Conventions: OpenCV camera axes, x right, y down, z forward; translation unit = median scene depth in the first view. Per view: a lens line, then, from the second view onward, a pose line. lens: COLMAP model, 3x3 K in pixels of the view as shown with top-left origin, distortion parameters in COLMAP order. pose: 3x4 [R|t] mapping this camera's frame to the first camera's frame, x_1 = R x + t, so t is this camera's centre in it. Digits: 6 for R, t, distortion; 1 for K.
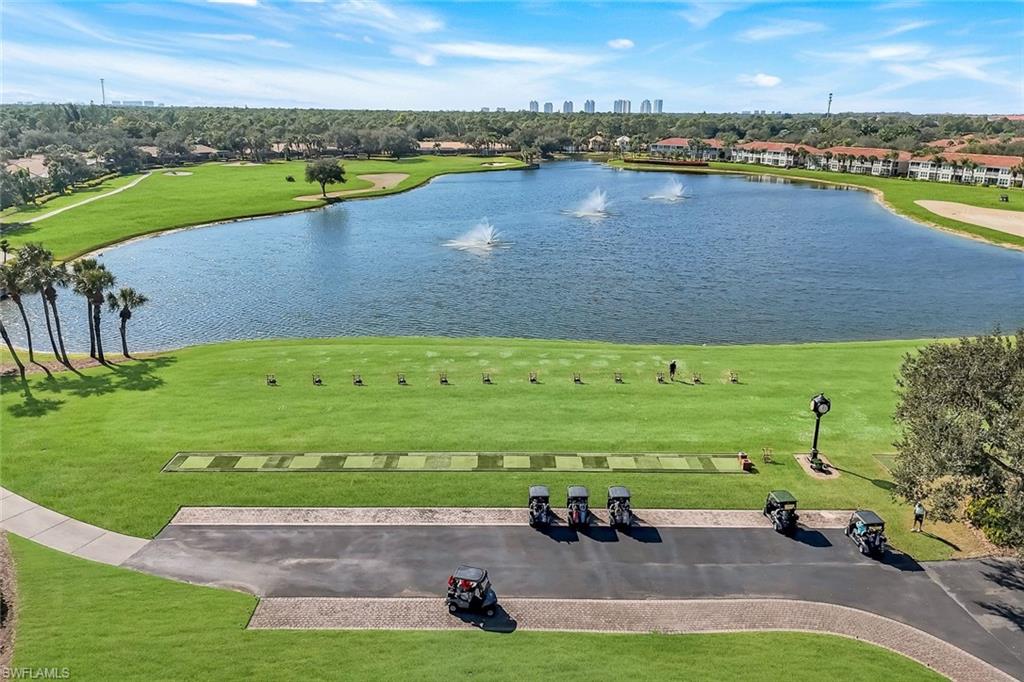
lens RADIAL K [[769.9, 0, 507.6], [0, 769.9, 324.3], [0, 0, 1]] dist [0.064871, -0.061253]
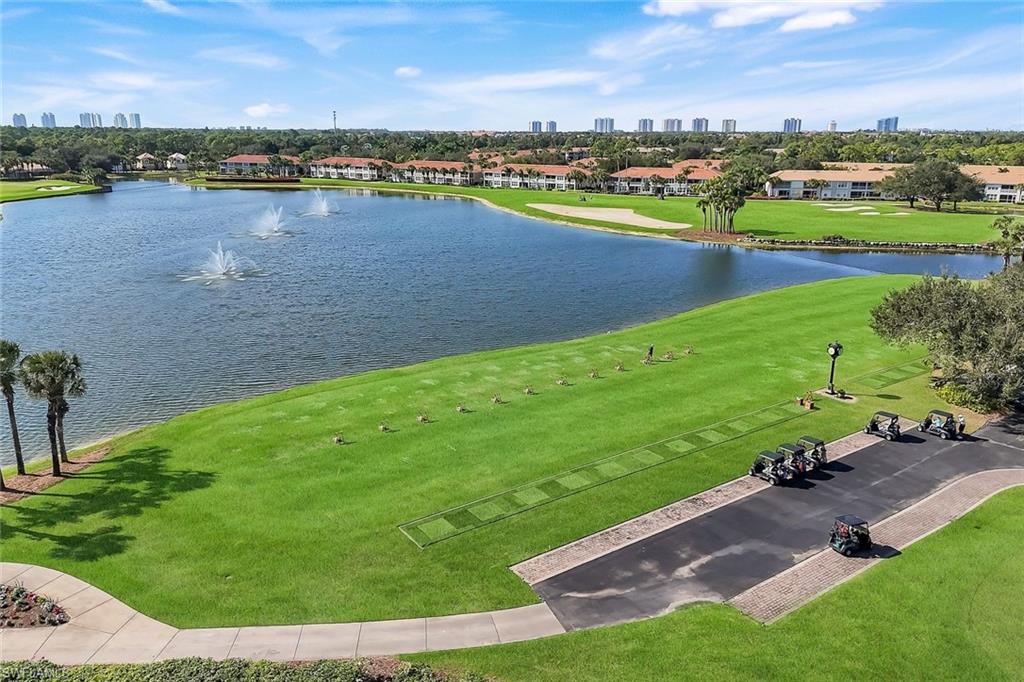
lens RADIAL K [[769.9, 0, 507.6], [0, 769.9, 324.3], [0, 0, 1]] dist [0.064871, -0.061253]
pose [[0.813518, -0.145117, 0.563142, -0.137363], [0.155788, 0.987353, 0.029381, -0.011275], [-0.560284, 0.063829, 0.825837, 0.036223]]
